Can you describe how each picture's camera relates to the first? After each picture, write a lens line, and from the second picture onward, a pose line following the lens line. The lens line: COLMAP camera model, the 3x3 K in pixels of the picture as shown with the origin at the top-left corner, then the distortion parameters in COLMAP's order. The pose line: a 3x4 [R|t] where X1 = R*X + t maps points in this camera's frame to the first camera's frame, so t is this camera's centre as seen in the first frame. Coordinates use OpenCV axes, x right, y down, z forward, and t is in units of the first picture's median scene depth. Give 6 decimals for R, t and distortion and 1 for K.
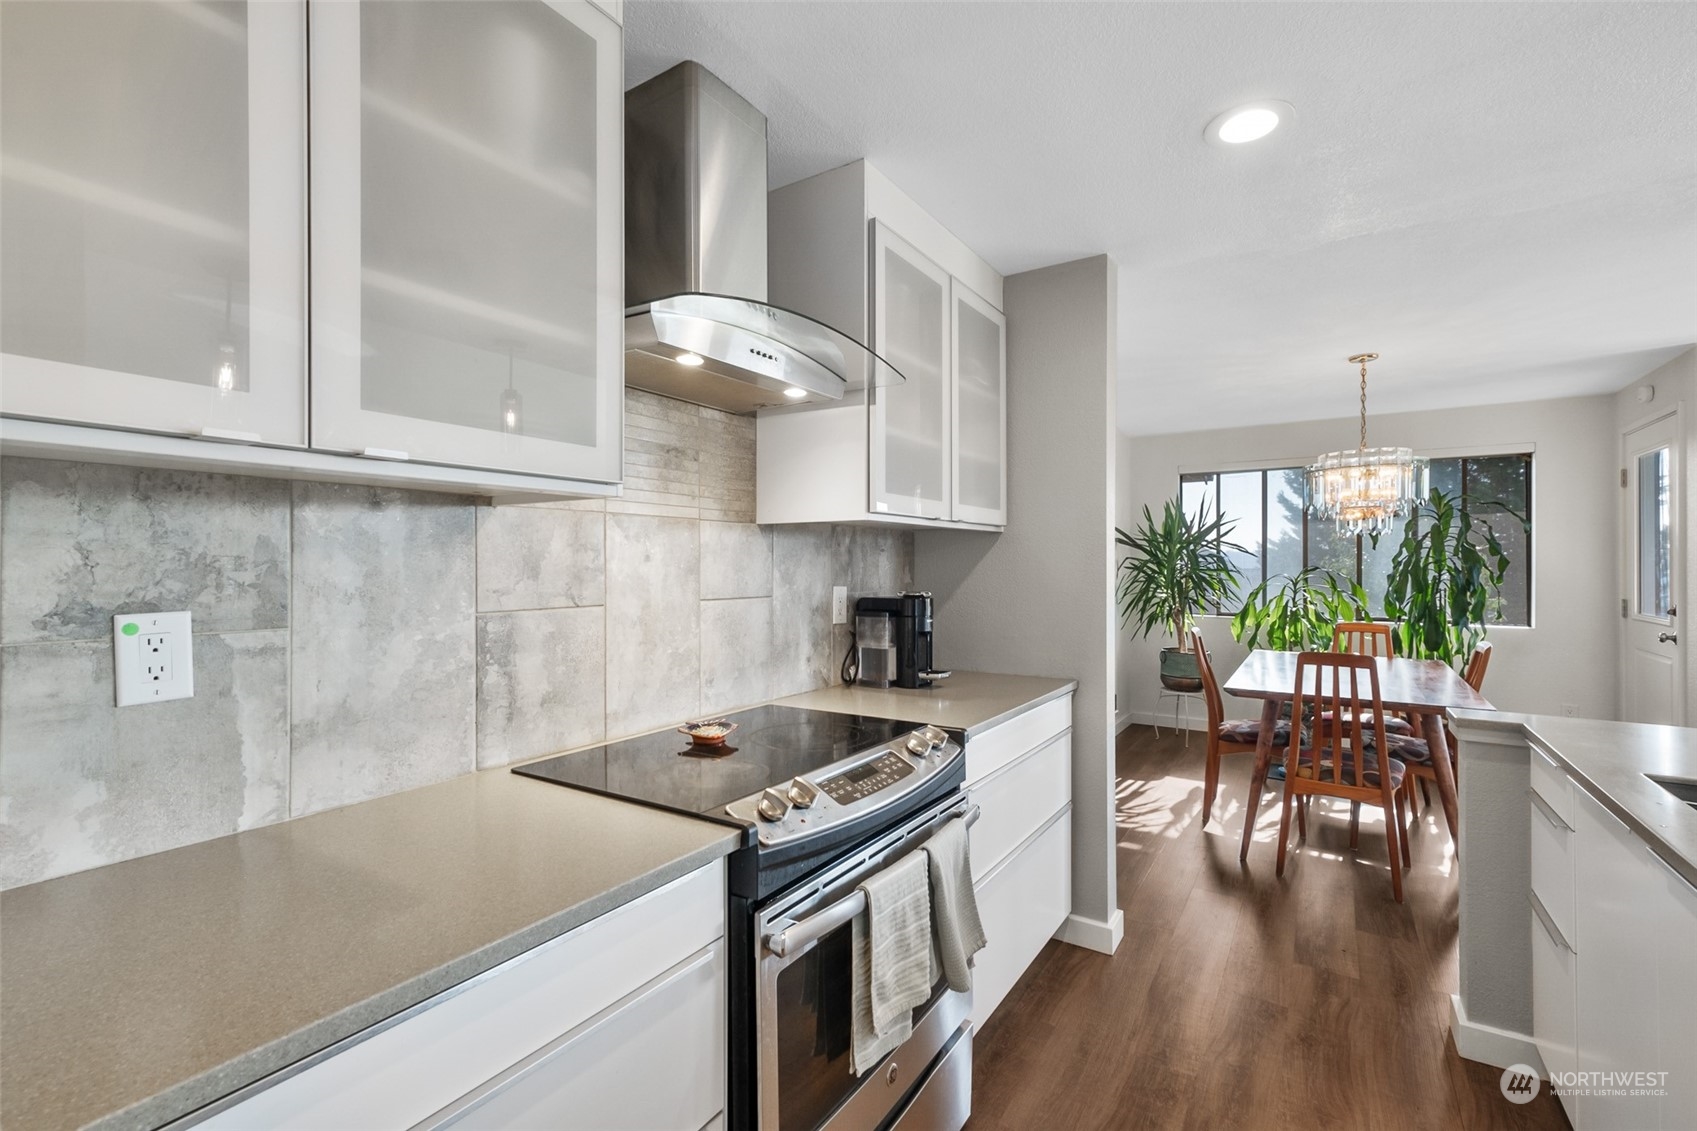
lens RADIAL K [[749.8, 0, 848.9], [0, 749.8, 562.0], [0, 0, 1]] dist [0.005833, 0.000774]
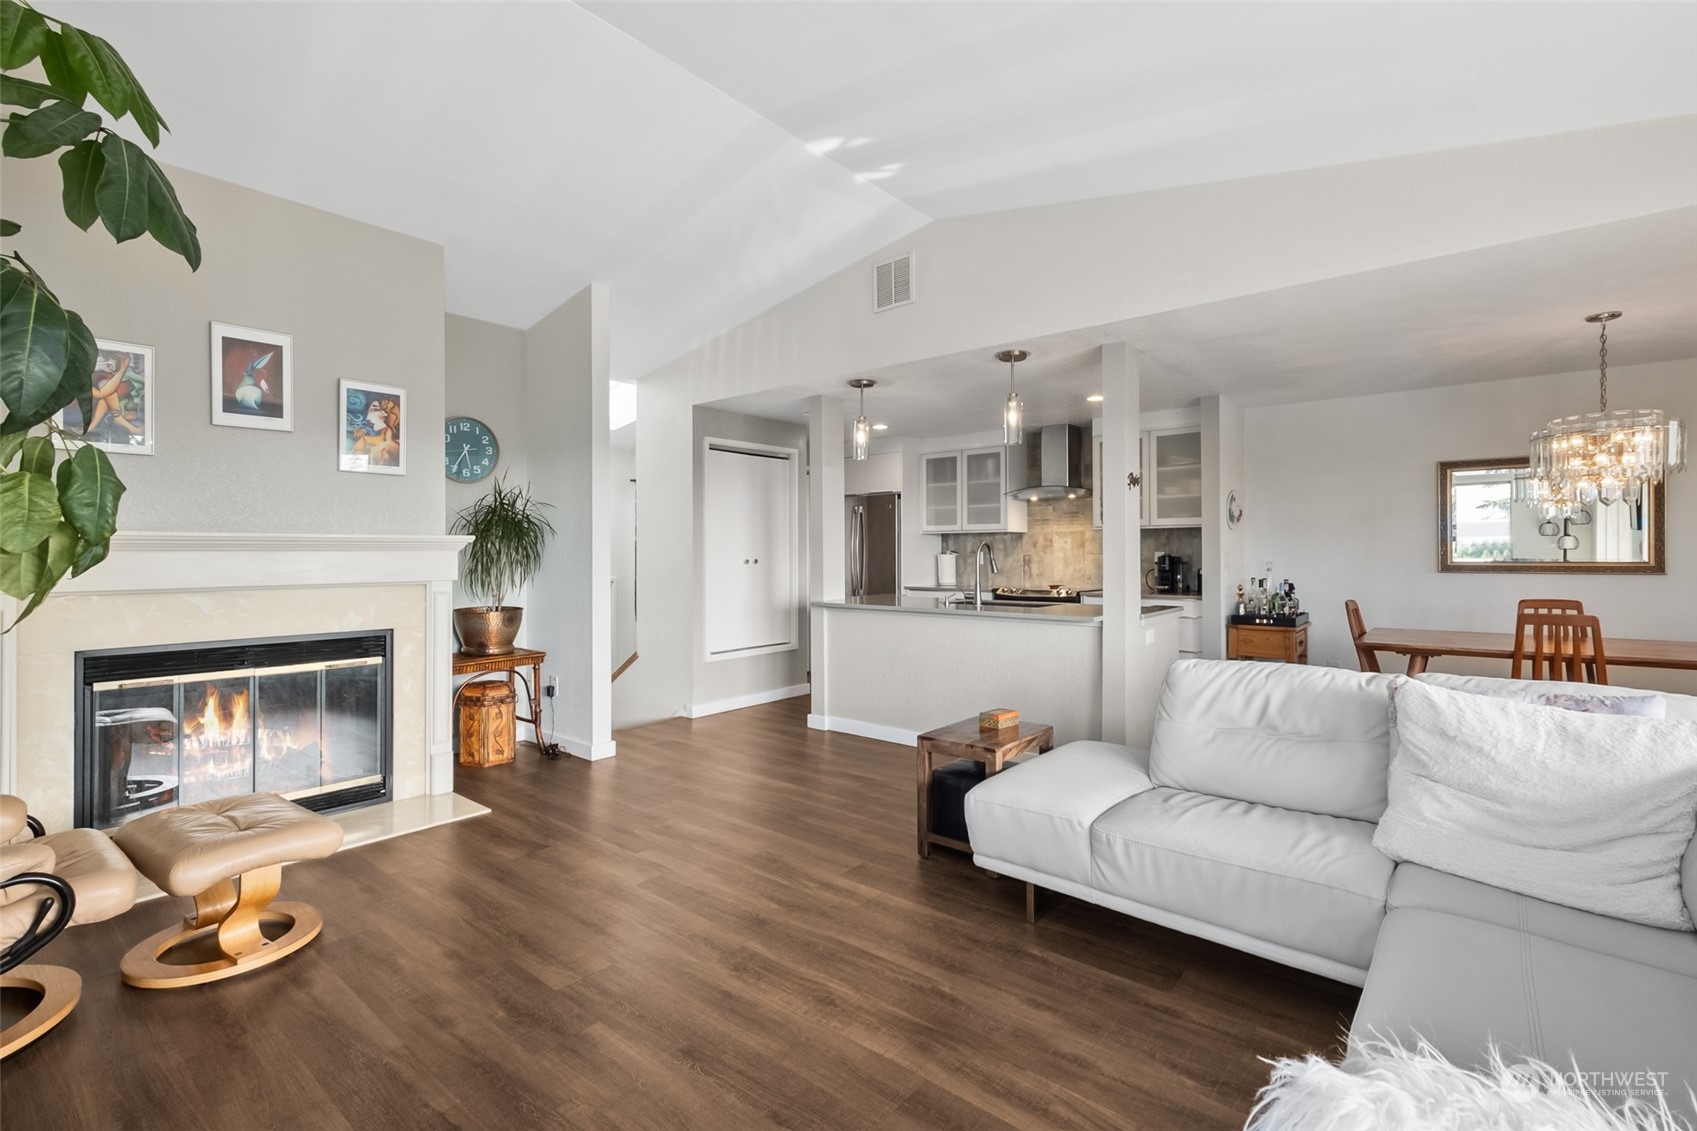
lens RADIAL K [[749.8, 0, 845.9], [0, 749.8, 562.0], [0, 0, 1]] dist [0.005833, 0.000774]
pose [[-0.144473, 0.001731, -0.989507, 3.848458], [-0.004265, 0.999988, 0.002372, 0.094264], [0.989499, 0.004563, -0.144464, 0.467320]]
